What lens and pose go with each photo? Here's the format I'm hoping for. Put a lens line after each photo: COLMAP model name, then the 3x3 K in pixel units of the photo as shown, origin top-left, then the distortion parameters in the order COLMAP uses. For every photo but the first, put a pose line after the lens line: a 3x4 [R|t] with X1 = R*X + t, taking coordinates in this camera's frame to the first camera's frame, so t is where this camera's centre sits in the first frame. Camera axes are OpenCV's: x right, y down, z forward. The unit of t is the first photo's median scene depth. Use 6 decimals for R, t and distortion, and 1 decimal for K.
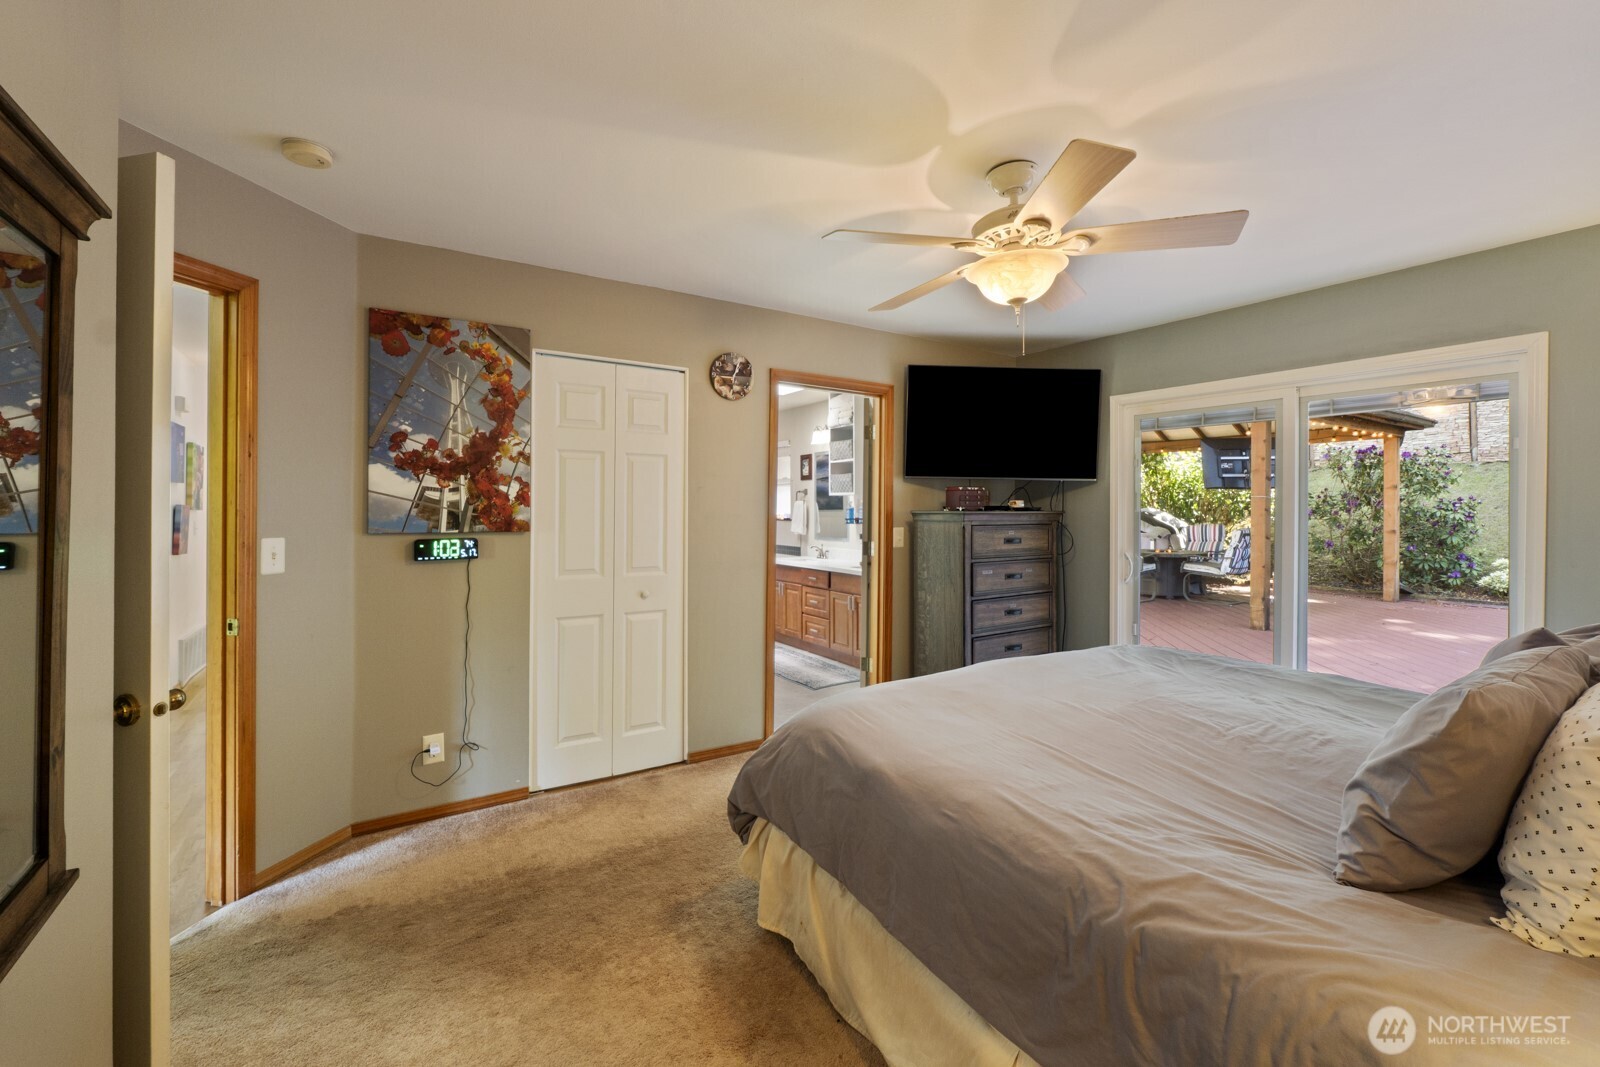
lens RADIAL K [[682.3, 0, 812.5], [0, 682.3, 507.3], [0, 0, 1]] dist [-0.000474, -0.000203]
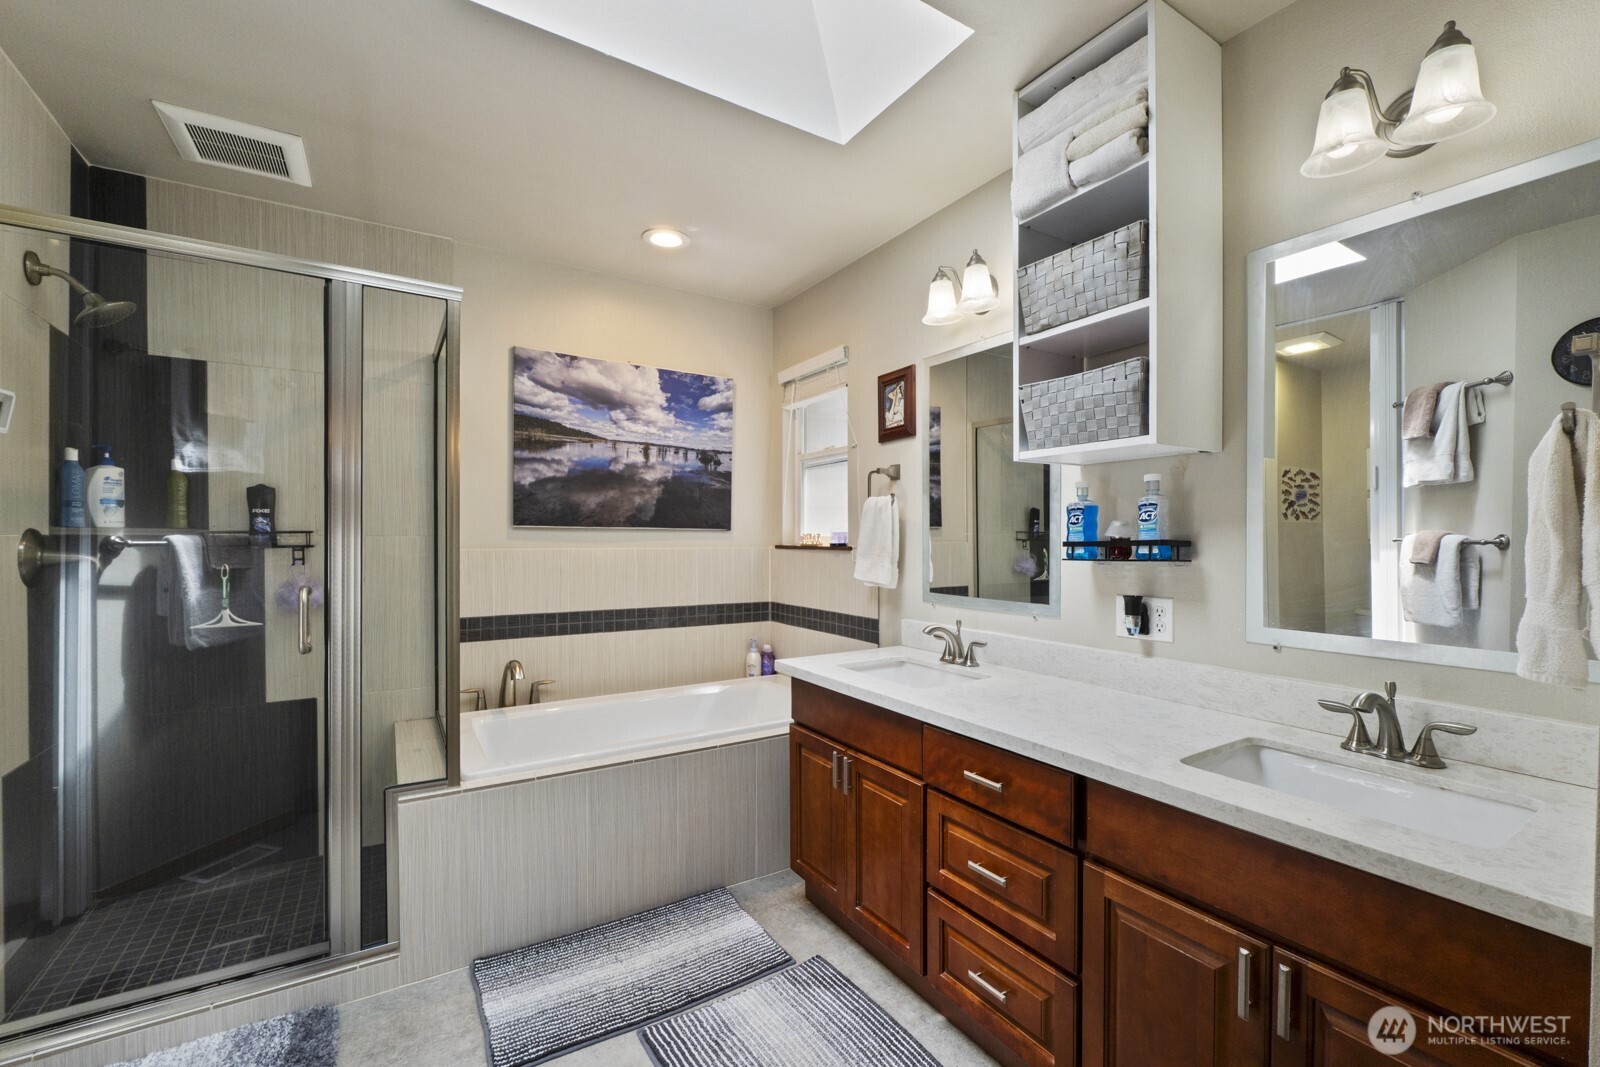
lens RADIAL K [[669.9, 0, 814.4], [0, 669.9, 550.6], [0, 0, 1]] dist [-0.001710, -0.000527]
pose [[0.999952, 0.000539, -0.009762, -0.116652], [-0.000361, 0.999833, 0.018269, 0.031319], [0.009770, -0.018264, 0.999785, 1.491498]]
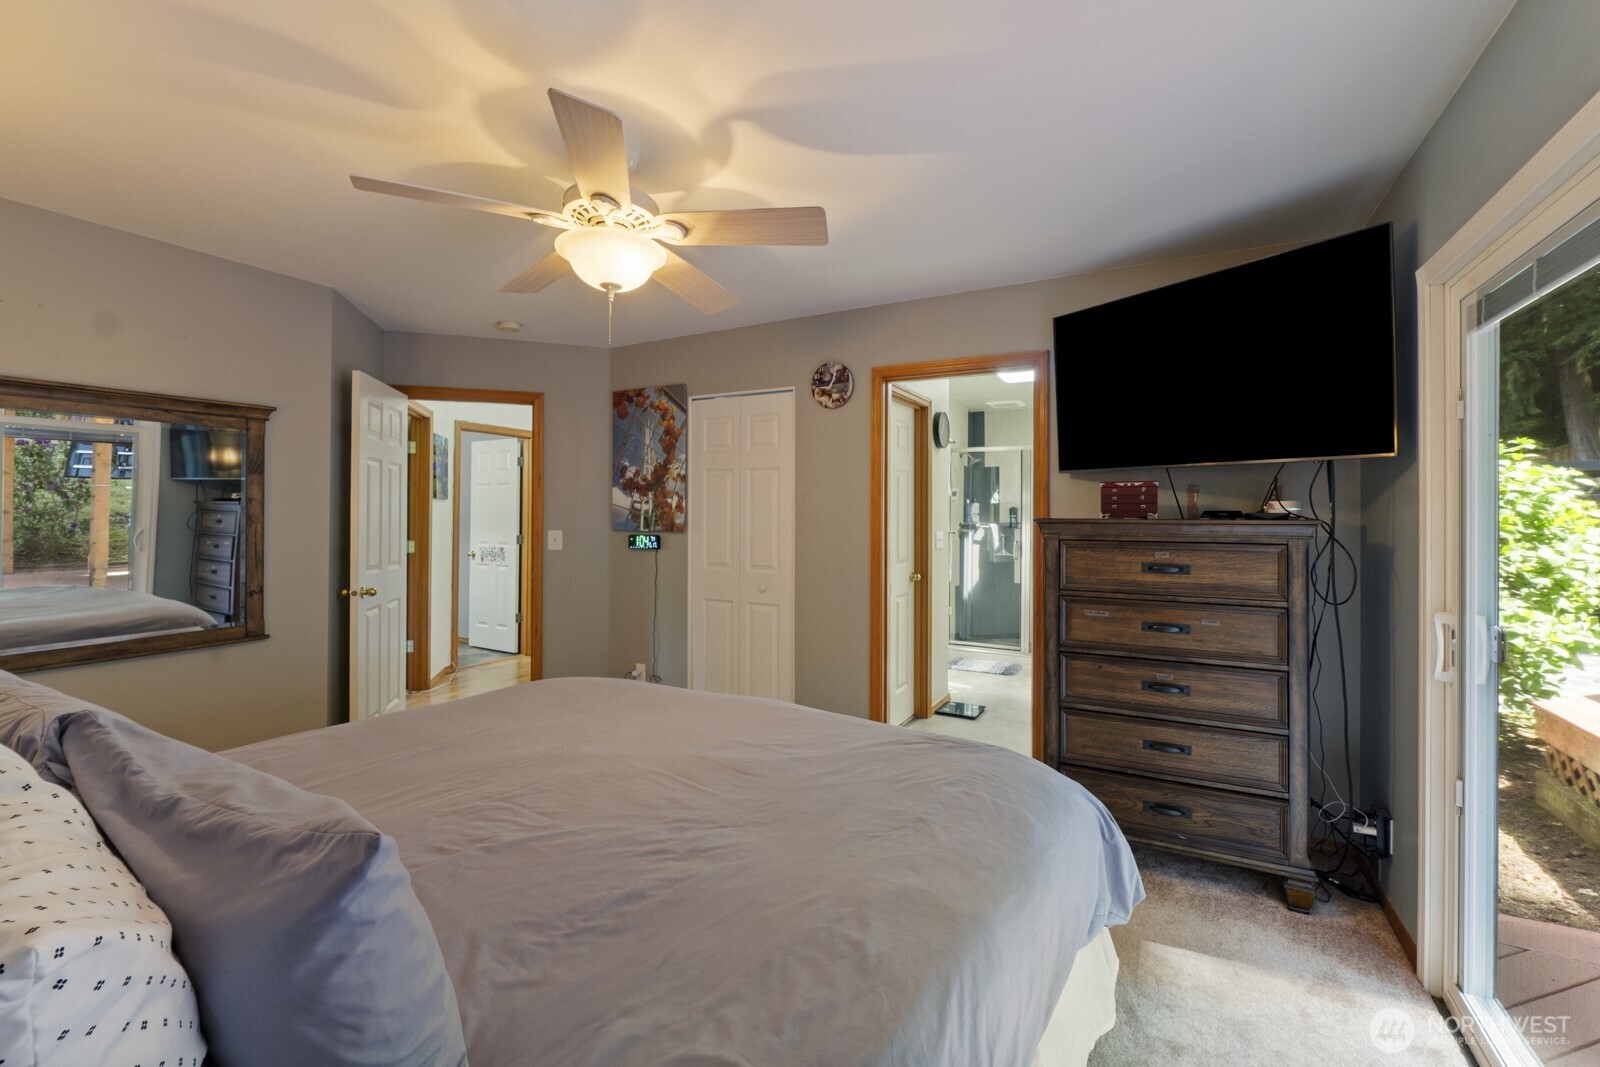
lens RADIAL K [[673.6, 0, 803.7], [0, 673.6, 512.8], [0, 0, 1]] dist [-0.000555, -0.000159]
pose [[0.465507, -0.004448, -0.885033, 0.900817], [-0.002467, 0.999977, -0.006323, 0.005730], [0.885041, 0.005127, 0.465485, 0.593181]]
